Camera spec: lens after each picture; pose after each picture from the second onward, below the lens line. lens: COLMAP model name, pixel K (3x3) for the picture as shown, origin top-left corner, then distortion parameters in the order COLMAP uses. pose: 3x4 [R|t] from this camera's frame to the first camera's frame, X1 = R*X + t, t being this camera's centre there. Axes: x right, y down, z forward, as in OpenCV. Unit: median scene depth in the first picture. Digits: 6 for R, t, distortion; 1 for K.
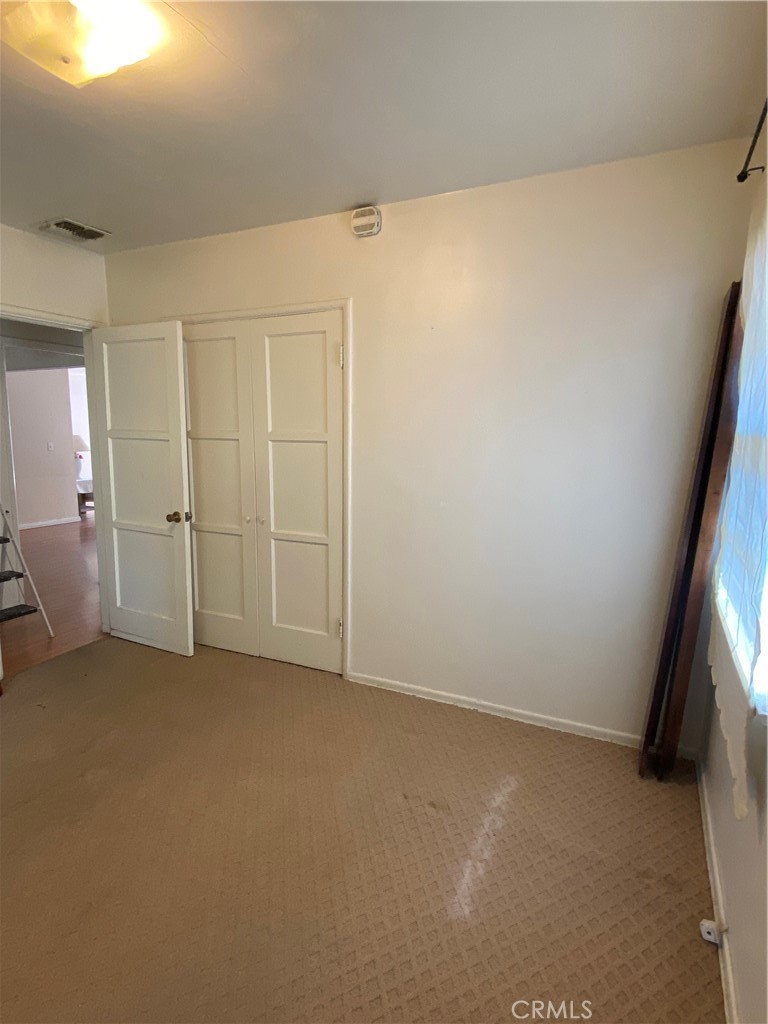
lens RADIAL K [[550.8, 0, 384.0], [0, 550.8, 512.0], [0, 0, 1]] dist [0.053928, -0.062597]
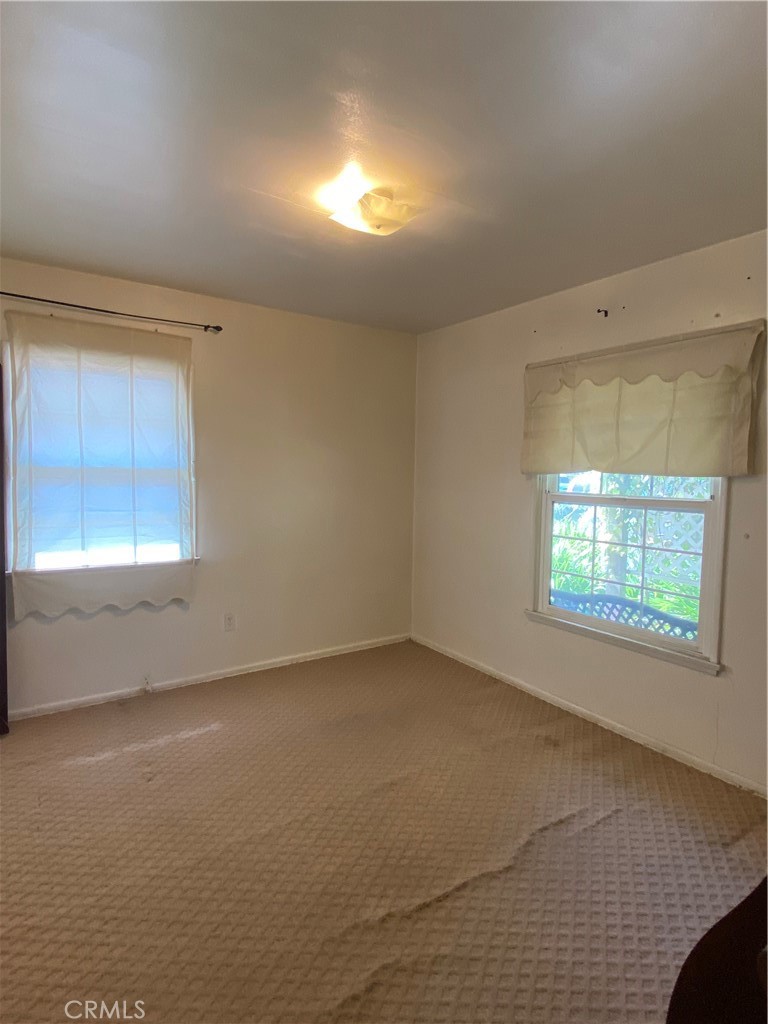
lens RADIAL K [[550.8, 0, 384.0], [0, 550.8, 512.0], [0, 0, 1]] dist [0.053928, -0.062597]
pose [[-0.854241, -0.060666, 0.516326, -1.135491], [0.050103, 0.978938, 0.197915, -0.287082], [-0.517457, 0.194936, -0.833209, 1.926915]]
